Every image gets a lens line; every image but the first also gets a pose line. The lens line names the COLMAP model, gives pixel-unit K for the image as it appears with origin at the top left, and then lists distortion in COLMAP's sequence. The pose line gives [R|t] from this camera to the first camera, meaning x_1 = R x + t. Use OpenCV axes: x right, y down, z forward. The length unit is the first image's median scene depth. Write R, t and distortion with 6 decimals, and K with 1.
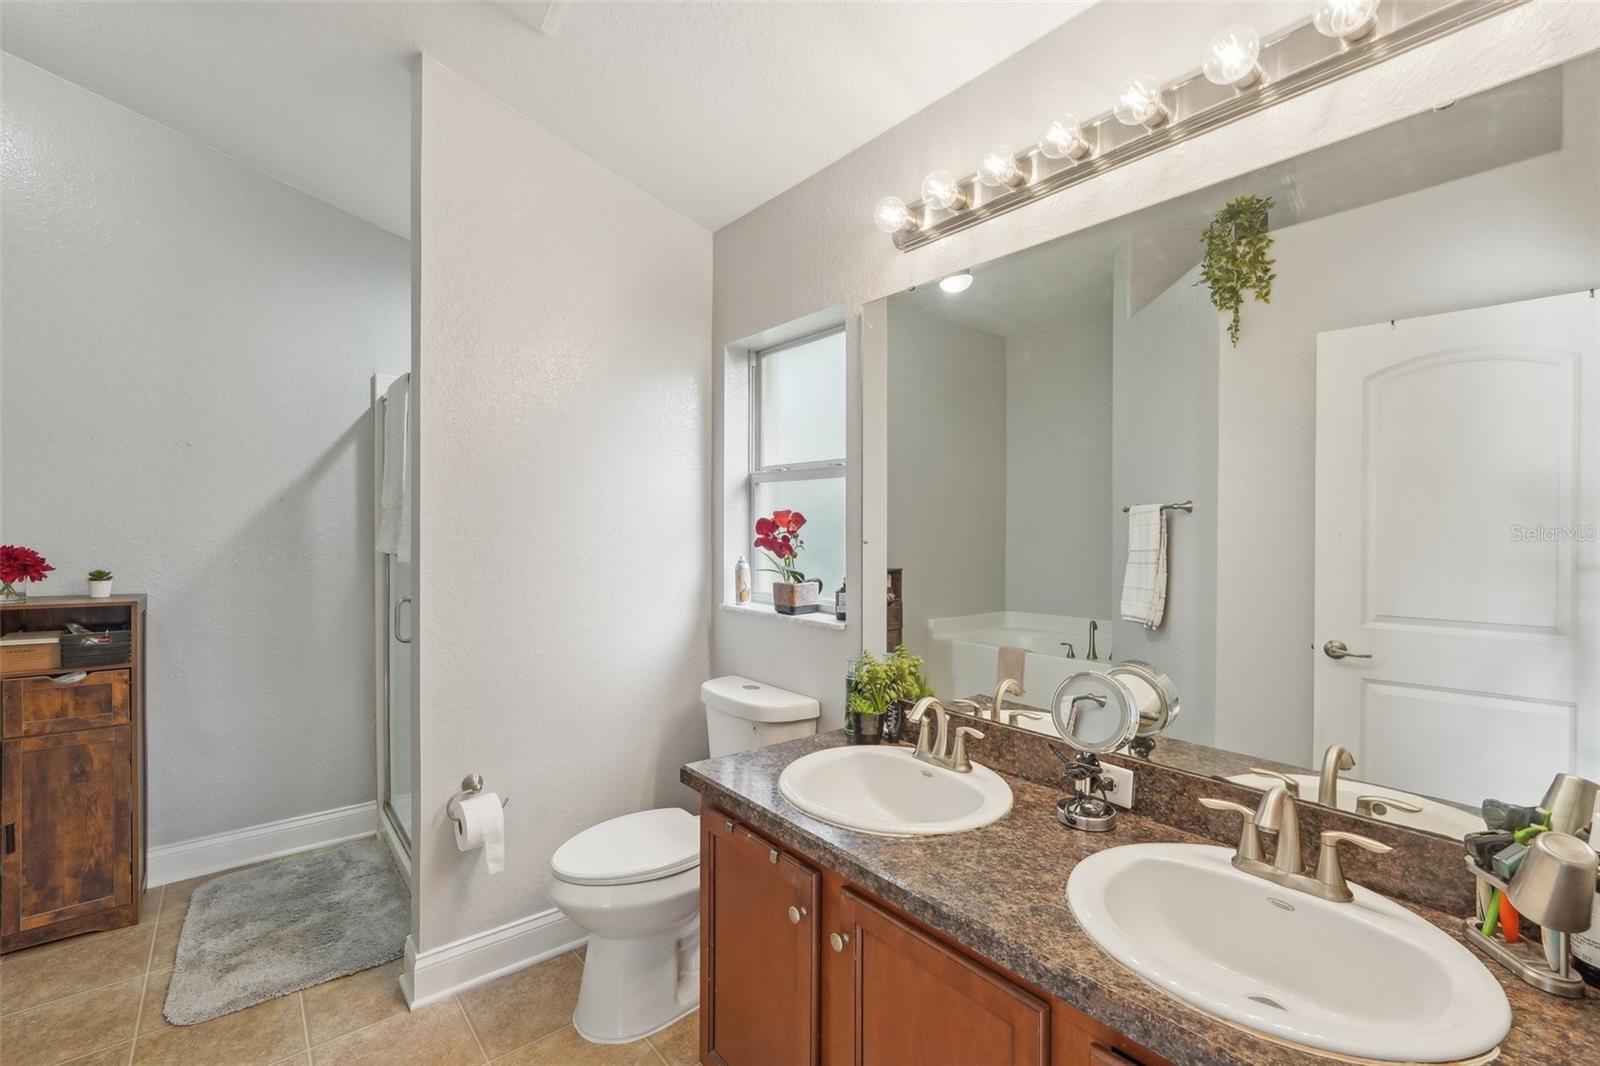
lens RADIAL K [[683.8, 0, 801.6], [0, 683.8, 537.8], [0, 0, 1]] dist [-0.015194, 0.005985]
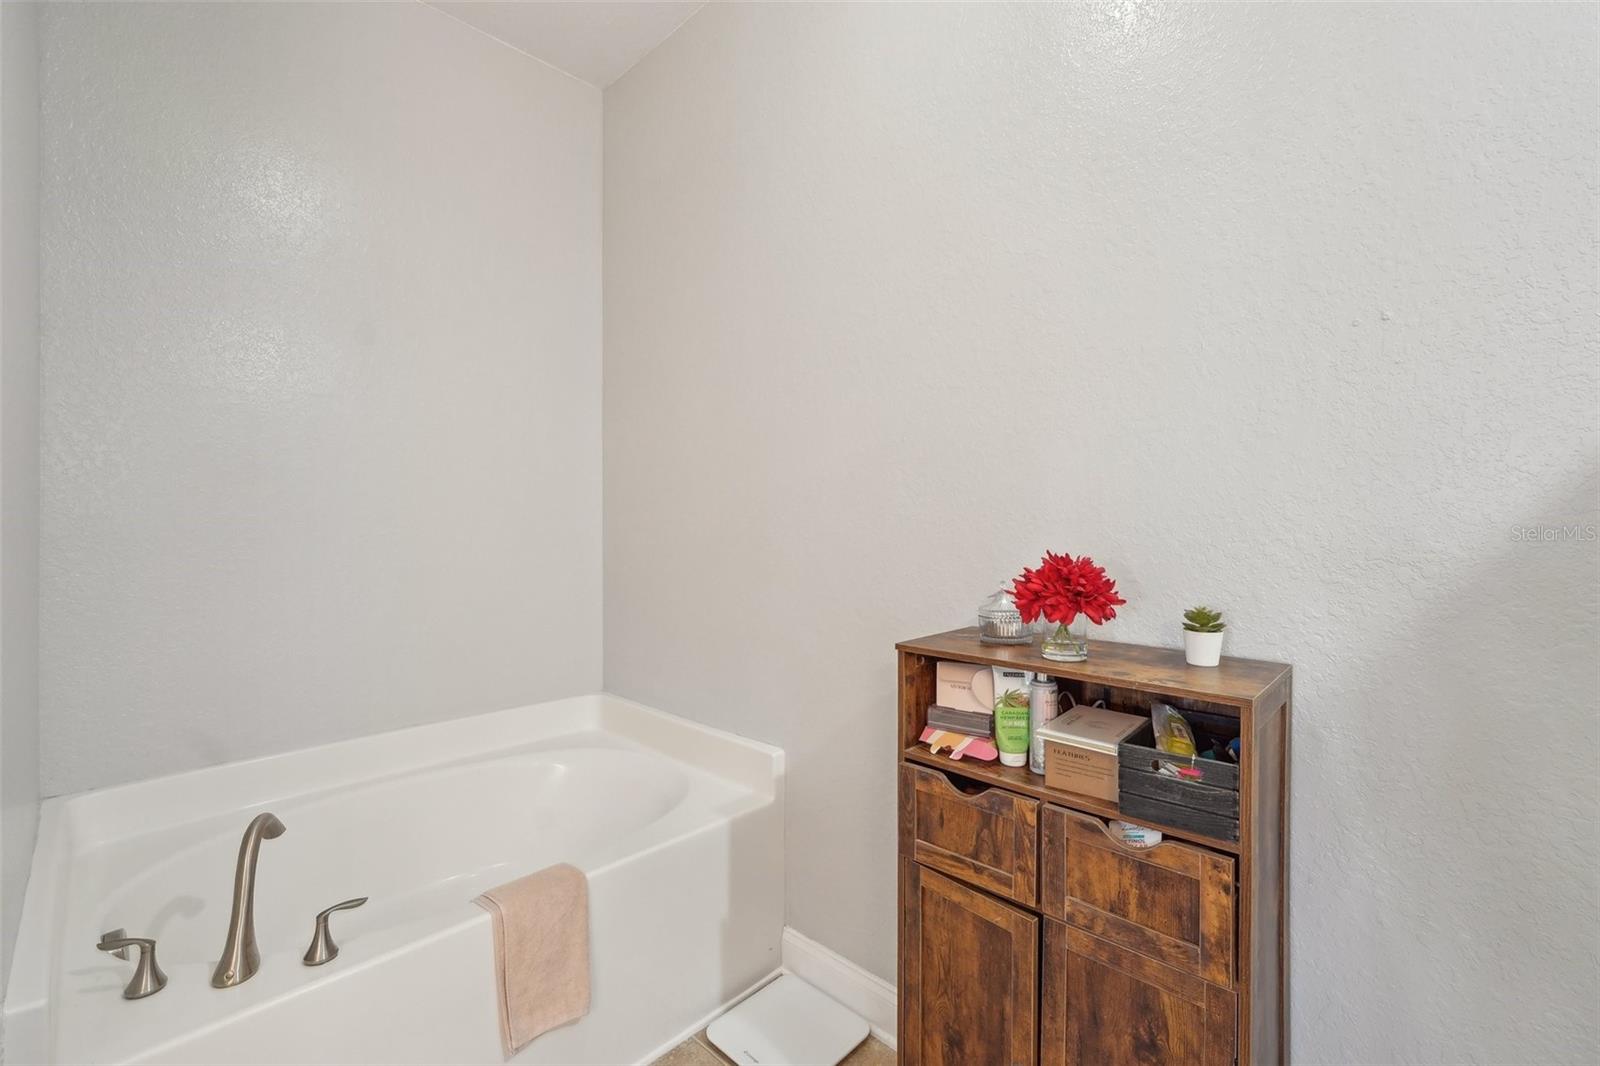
lens RADIAL K [[683.8, 0, 806.1], [0, 683.8, 534.8], [0, 0, 1]] dist [-0.015194, 0.005985]
pose [[0.108927, 0.001078, -0.994049, -0.625362], [-0.002173, 0.999997, 0.000847, -0.005282], [0.994047, 0.002068, 0.108929, 0.713378]]
